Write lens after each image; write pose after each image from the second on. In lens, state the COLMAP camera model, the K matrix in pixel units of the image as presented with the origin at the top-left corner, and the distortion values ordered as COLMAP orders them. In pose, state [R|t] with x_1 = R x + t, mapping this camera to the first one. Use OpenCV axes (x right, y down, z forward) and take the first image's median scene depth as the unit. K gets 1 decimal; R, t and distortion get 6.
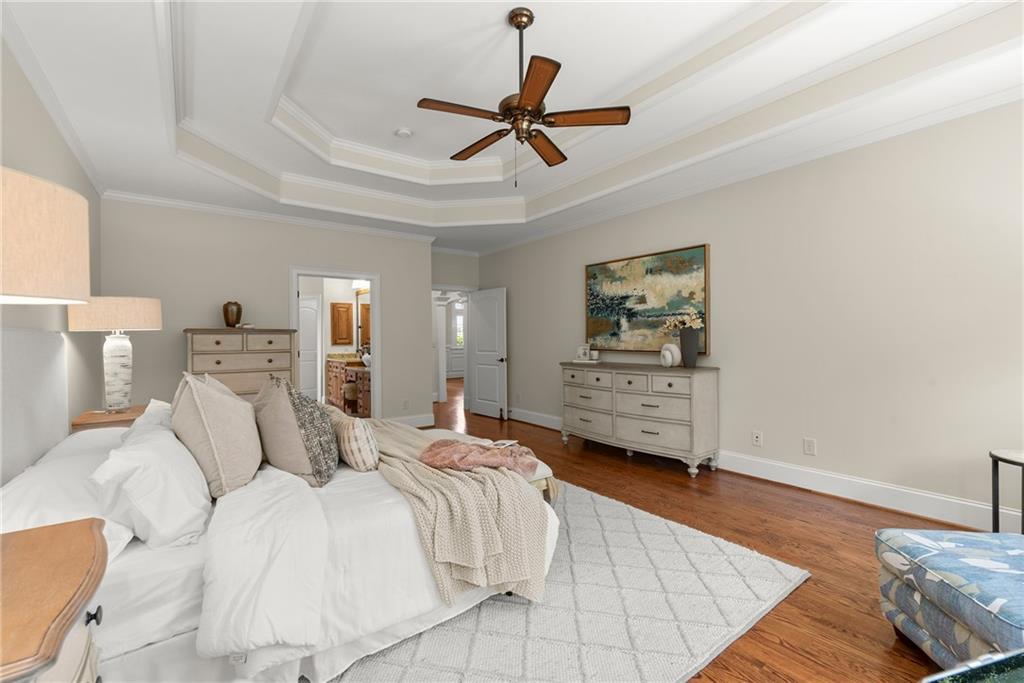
lens RADIAL K [[442.9, 0, 513.9], [0, 442.9, 339.6], [0, 0, 1]] dist [0.004048, -0.001223]
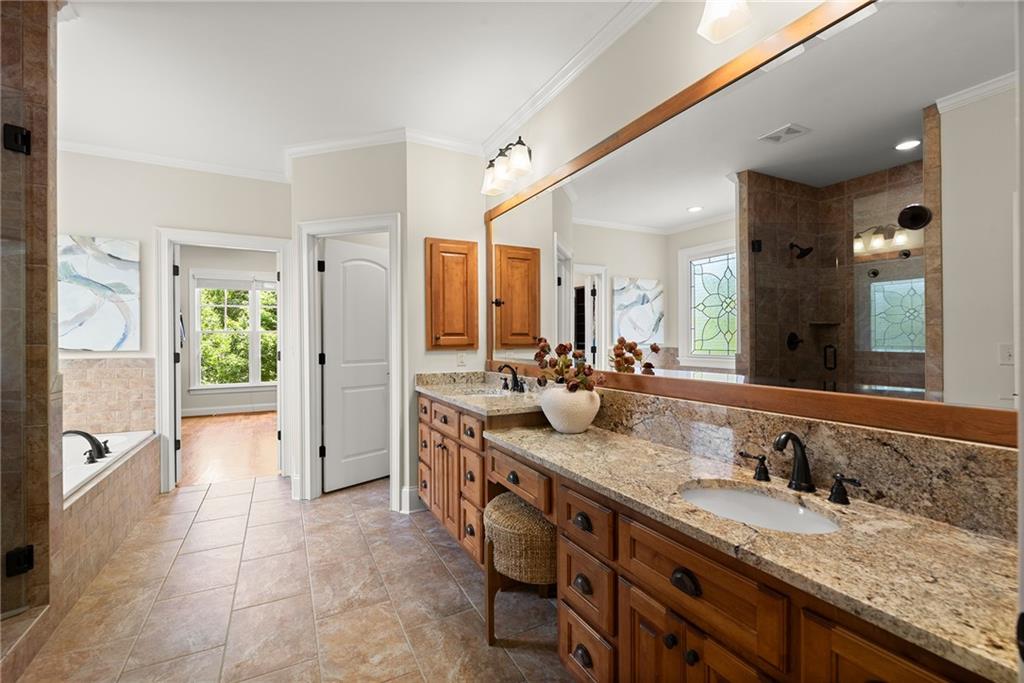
lens RADIAL K [[442.9, 0, 510.6], [0, 442.9, 340.4], [0, 0, 1]] dist [0.004048, -0.001223]
pose [[0.988120, 0.003832, -0.153636, -0.282301], [-0.002632, 0.999964, 0.008016, 0.000697], [0.153662, -0.007517, 0.988095, 0.638366]]
